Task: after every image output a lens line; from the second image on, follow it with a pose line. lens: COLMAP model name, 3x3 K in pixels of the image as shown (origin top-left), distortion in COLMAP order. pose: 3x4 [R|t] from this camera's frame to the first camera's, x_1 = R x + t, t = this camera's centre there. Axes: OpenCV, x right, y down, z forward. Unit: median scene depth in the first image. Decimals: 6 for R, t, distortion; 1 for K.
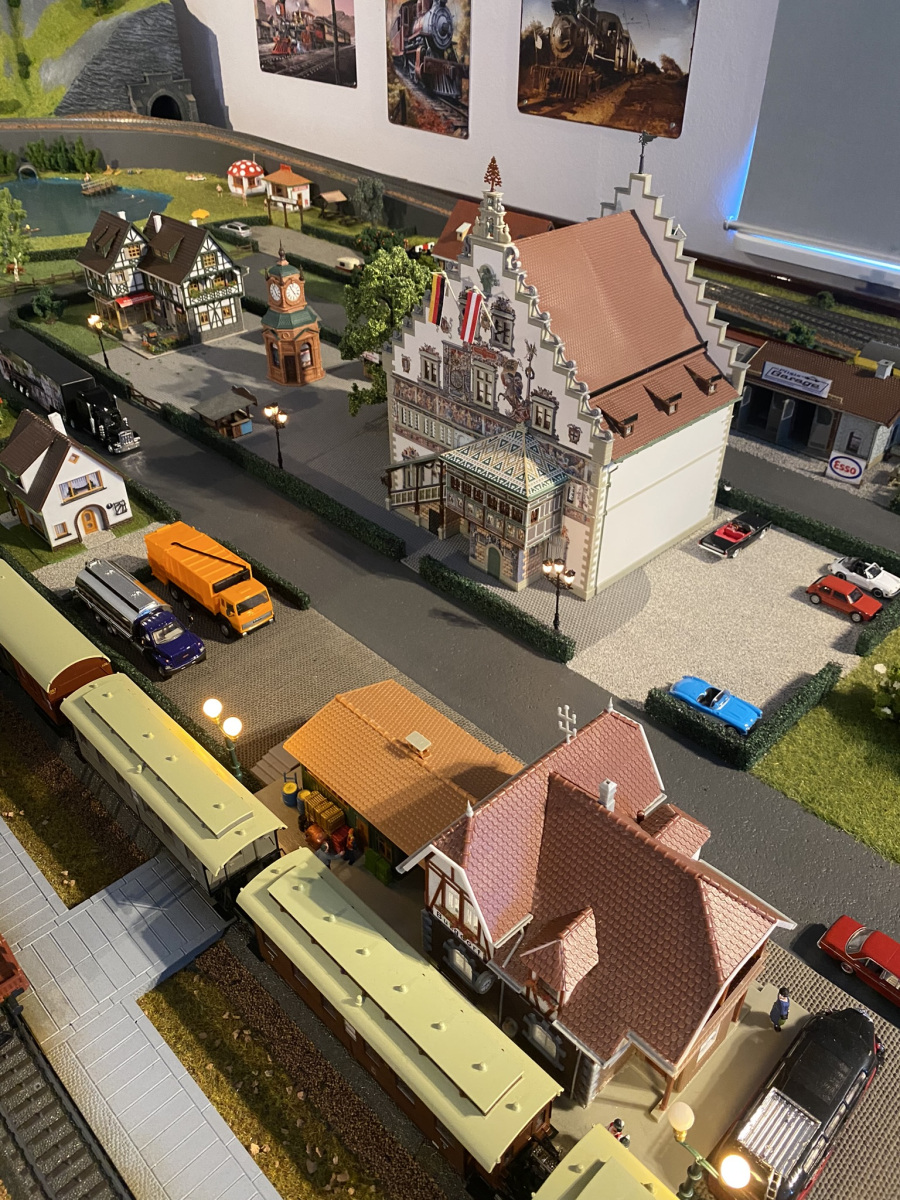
lens RADIAL K [[917.0, 0, 458.6], [0, 917.0, 600.7], [0, 0, 1]] dist [0.010299, -0.011645]
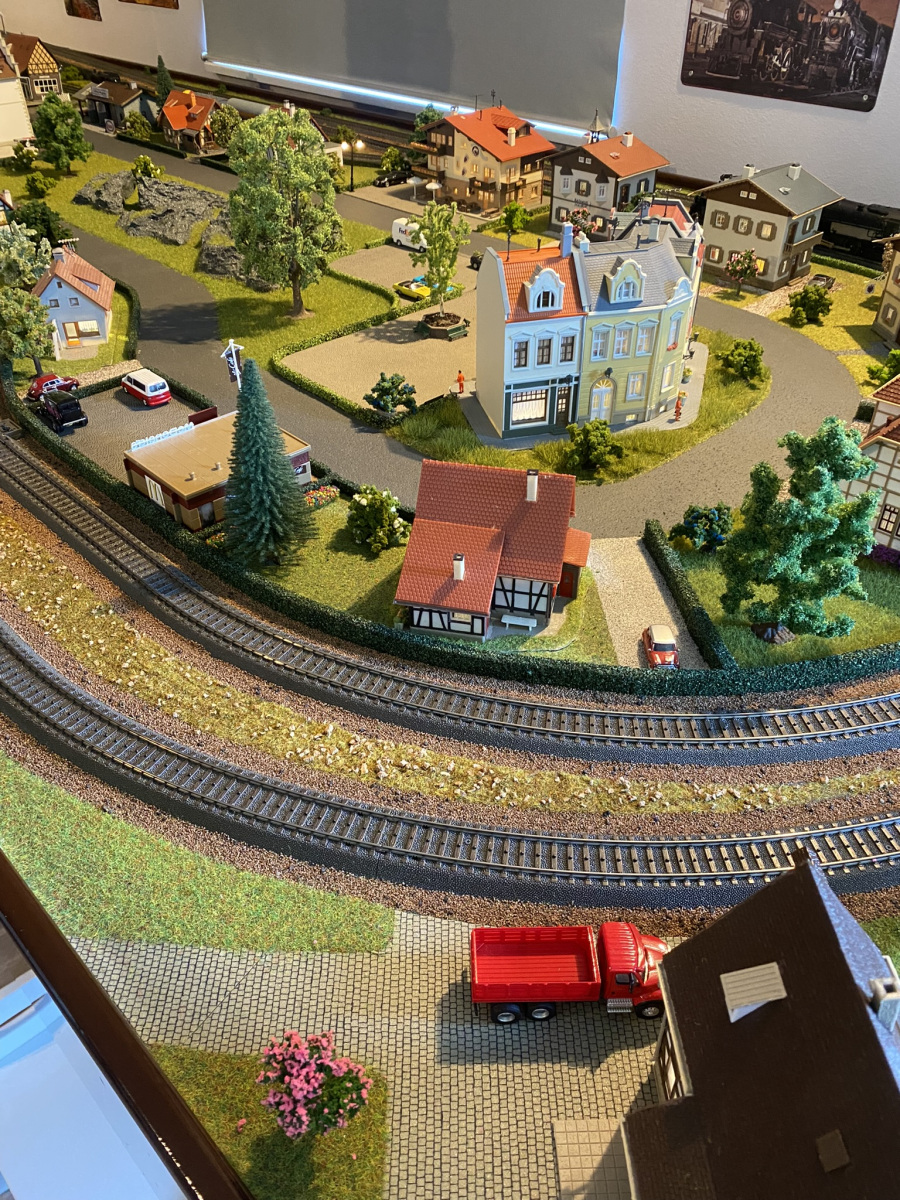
lens RADIAL K [[917.0, 0, 458.6], [0, 917.0, 600.7], [0, 0, 1]] dist [0.010299, -0.011645]
pose [[0.999858, -0.016421, 0.003744, 0.767762], [0.016300, 0.999408, 0.030294, 0.602908], [-0.004239, -0.030229, 0.999534, -0.822731]]
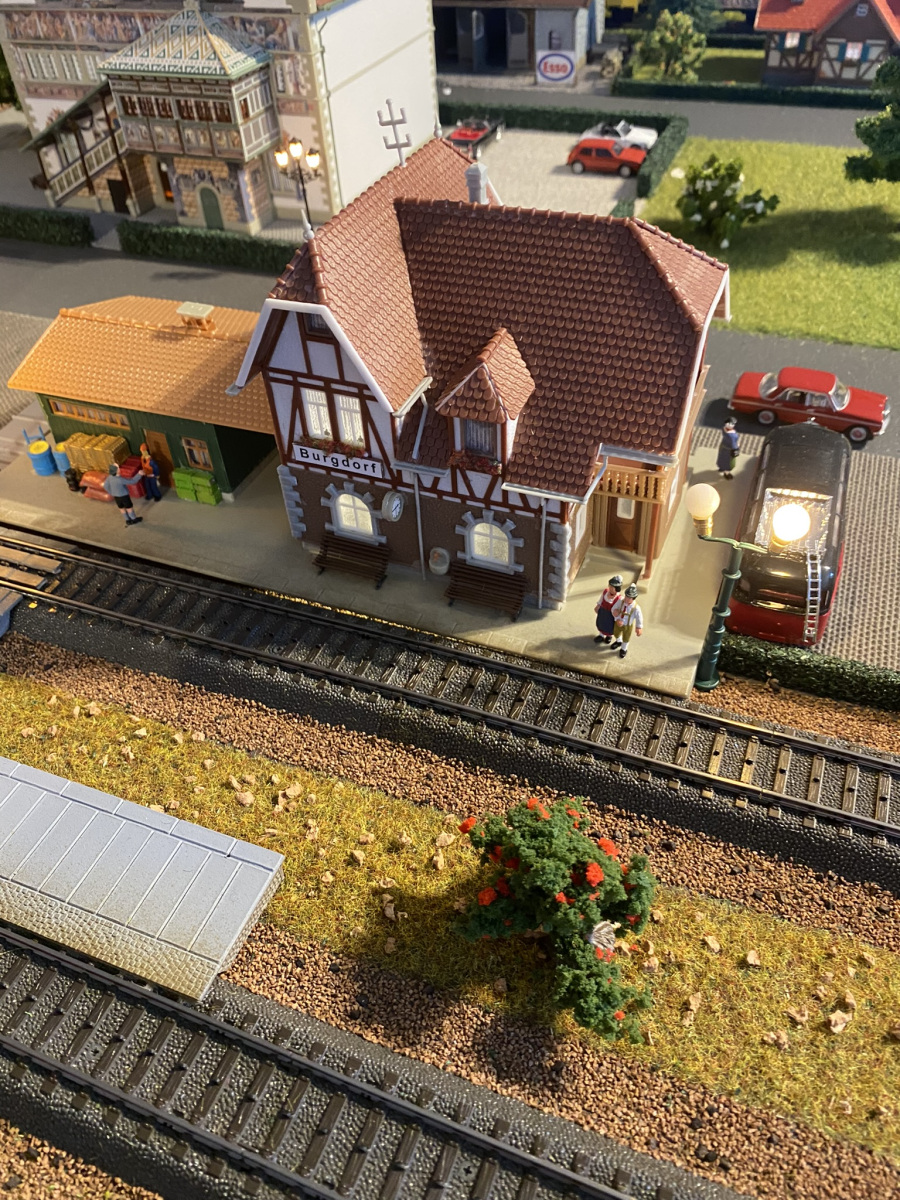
lens RADIAL K [[941.4, 0, 469.8], [0, 941.4, 569.5], [0, 0, 1]] dist [0.002268, -0.007652]
pose [[0.910530, -0.312653, 0.270525, -0.038416], [0.287891, 0.949084, 0.127901, 0.108518], [-0.296740, -0.038576, 0.954179, 0.072579]]
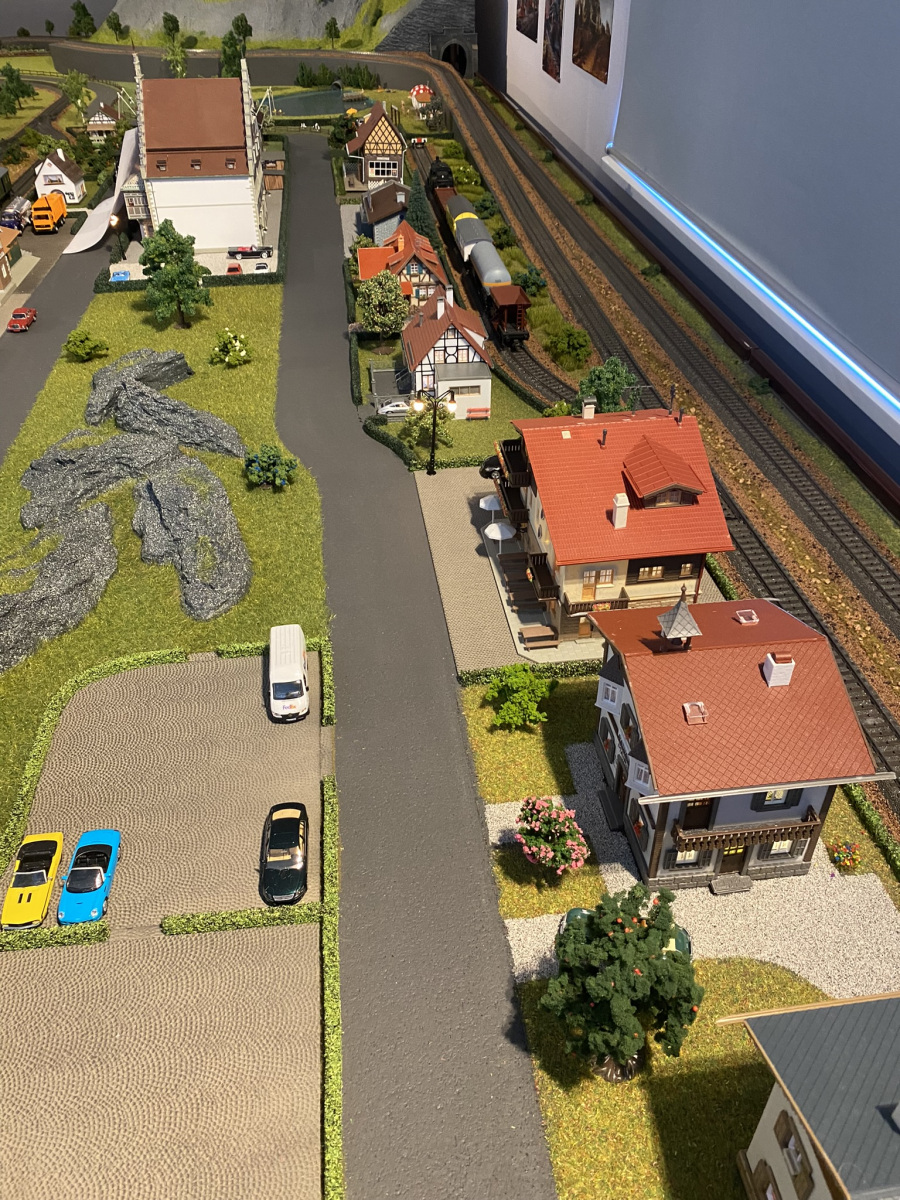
lens RADIAL K [[917.0, 0, 458.6], [0, 917.0, 600.7], [0, 0, 1]] dist [0.010299, -0.011645]
pose [[0.798954, 0.350884, -0.488418, 1.016659], [-0.342981, 0.932973, 0.109209, 0.140941], [0.494000, 0.080265, 0.865749, -0.230372]]
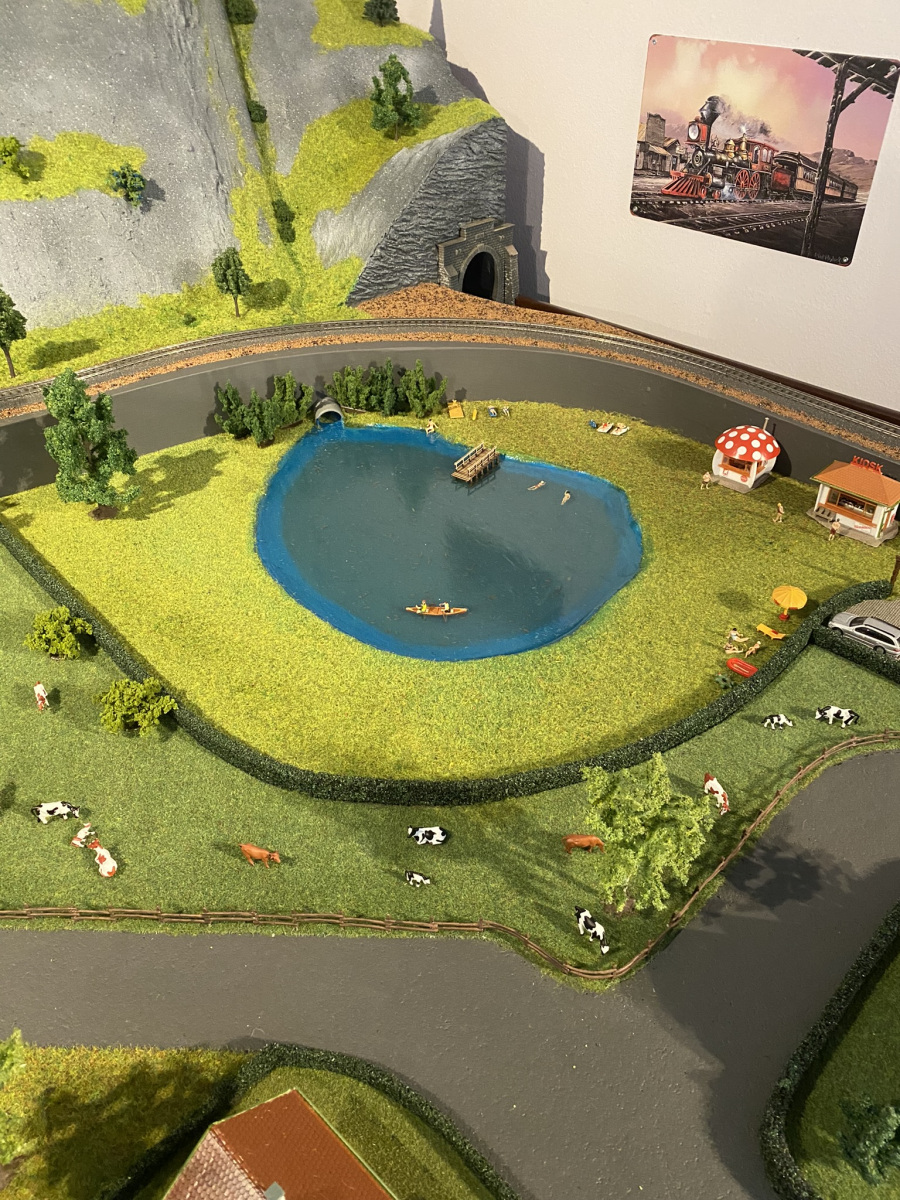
lens RADIAL K [[917.0, 0, 458.6], [0, 917.0, 600.7], [0, 0, 1]] dist [0.010299, -0.011645]
pose [[0.999826, -0.017510, 0.006421, -0.519534], [0.017393, 0.999688, 0.017911, -0.469819], [-0.006732, -0.017796, 0.999819, 0.506946]]
